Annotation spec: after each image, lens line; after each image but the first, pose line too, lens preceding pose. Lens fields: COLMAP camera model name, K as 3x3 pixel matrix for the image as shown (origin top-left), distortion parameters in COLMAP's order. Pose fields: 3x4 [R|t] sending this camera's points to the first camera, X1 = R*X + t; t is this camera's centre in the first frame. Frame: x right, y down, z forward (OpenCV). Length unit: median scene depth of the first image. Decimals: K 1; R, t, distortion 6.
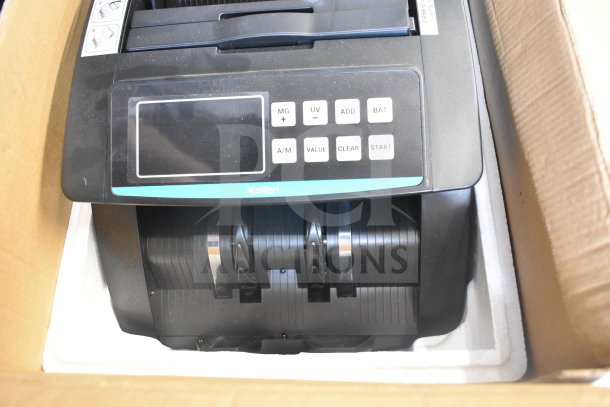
lens RADIAL K [[538.6, 0, 303.7], [0, 538.6, 205.5], [0, 0, 1]] dist [-0.108557, 0.019317]
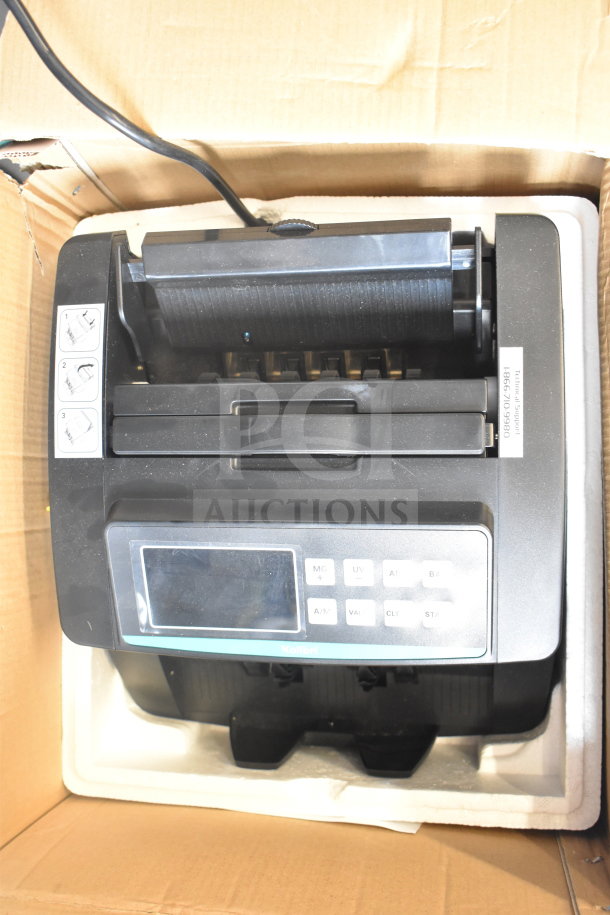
lens RADIAL K [[970.0, 0, 302.8], [0, 970.0, 458.9], [0, 0, 1]] dist [-0.089583, 0.000000]
pose [[0.995789, -0.004935, -0.091539, 0.071248], [0.040237, 0.920749, 0.388074, -0.888469], [0.082369, -0.390124, 0.917071, -0.288169]]
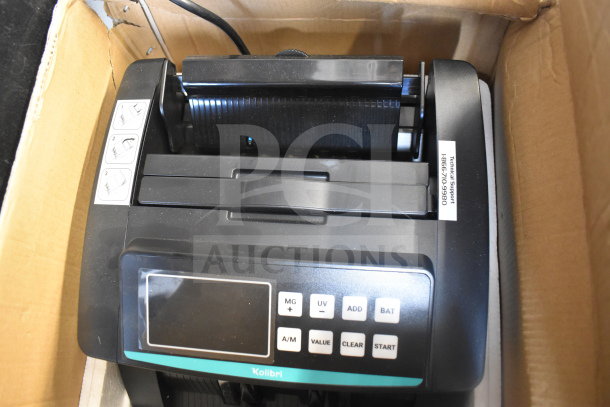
lens RADIAL K [[465.9, 0, 305.6], [0, 465.9, 201.3], [0, 0, 1]] dist [-0.110054, 0.005240]
pose [[0.997419, 0.062048, -0.036143, 0.009760], [-0.056599, 0.989082, 0.136066, -0.468405], [0.044191, -0.133669, 0.990040, 0.172657]]
